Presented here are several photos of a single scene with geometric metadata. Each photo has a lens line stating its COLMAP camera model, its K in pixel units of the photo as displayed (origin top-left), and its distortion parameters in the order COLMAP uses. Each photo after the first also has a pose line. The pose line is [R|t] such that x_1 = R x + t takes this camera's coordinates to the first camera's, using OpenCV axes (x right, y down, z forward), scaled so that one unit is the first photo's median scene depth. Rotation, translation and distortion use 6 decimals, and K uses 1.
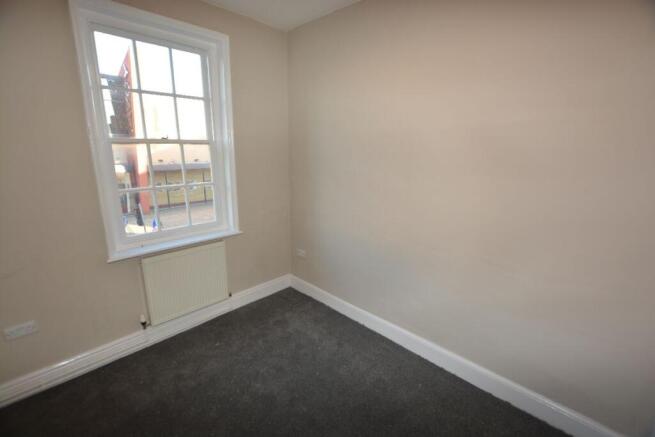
lens RADIAL K [[294.9, 0, 324.0], [0, 294.9, 222.1], [0, 0, 1]] dist [-0.000050, -0.000058]
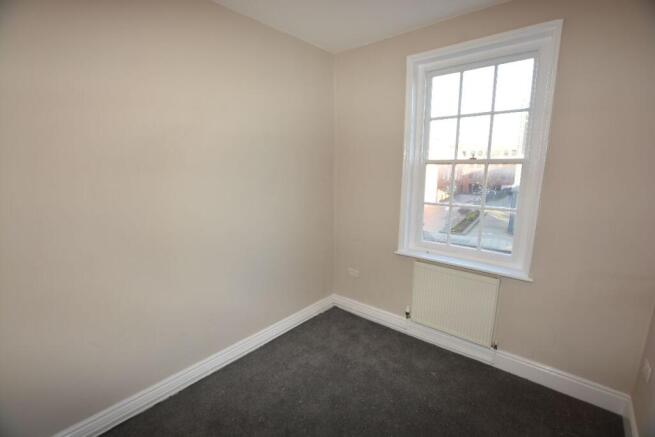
lens RADIAL K [[293.5, 0, 328.7], [0, 293.5, 226.1], [0, 0, 1]] dist [-0.001887, -0.000282]
pose [[0.078667, 0.190226, -0.978583, 0.448531], [-0.249431, 0.954158, 0.165427, -0.108008], [0.965192, 0.231075, 0.122509, 0.459633]]
